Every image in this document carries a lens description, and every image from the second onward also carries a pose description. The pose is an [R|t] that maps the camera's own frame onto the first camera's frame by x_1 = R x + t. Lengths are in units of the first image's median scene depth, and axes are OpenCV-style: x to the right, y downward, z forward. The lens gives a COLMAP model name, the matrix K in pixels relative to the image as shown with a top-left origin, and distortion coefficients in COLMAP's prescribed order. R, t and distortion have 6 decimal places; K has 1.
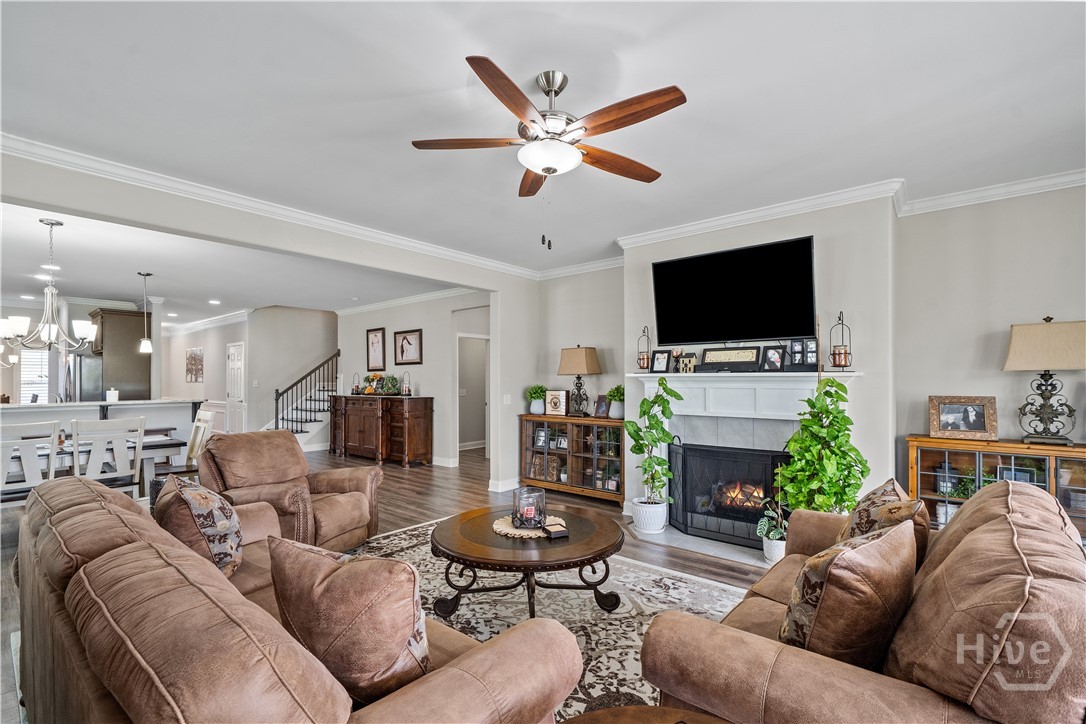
lens RADIAL K [[480.8, 0, 541.4], [0, 480.8, 370.1], [0, 0, 1]] dist [-0.005358, 0.000730]
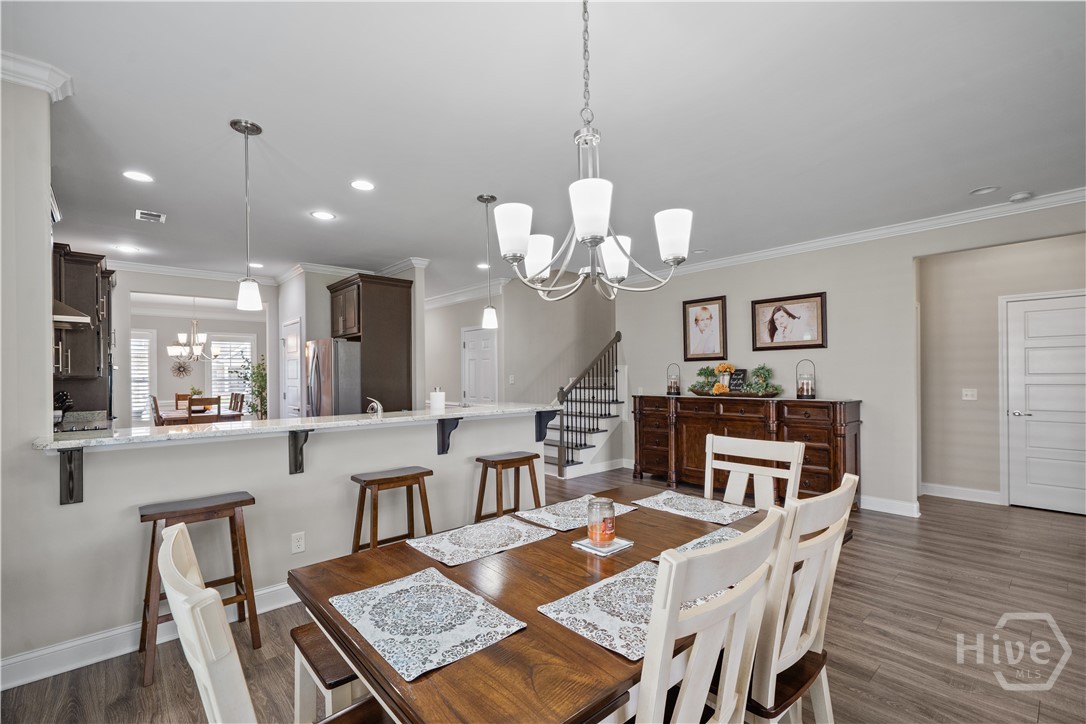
lens RADIAL K [[480.8, 0, 548.9], [0, 480.8, 367.0], [0, 0, 1]] dist [-0.005358, 0.000730]
pose [[0.992232, -0.007557, -0.124171, -0.499294], [0.008212, 0.999955, 0.004768, 0.006788], [0.124130, -0.005751, 0.992249, 0.300764]]
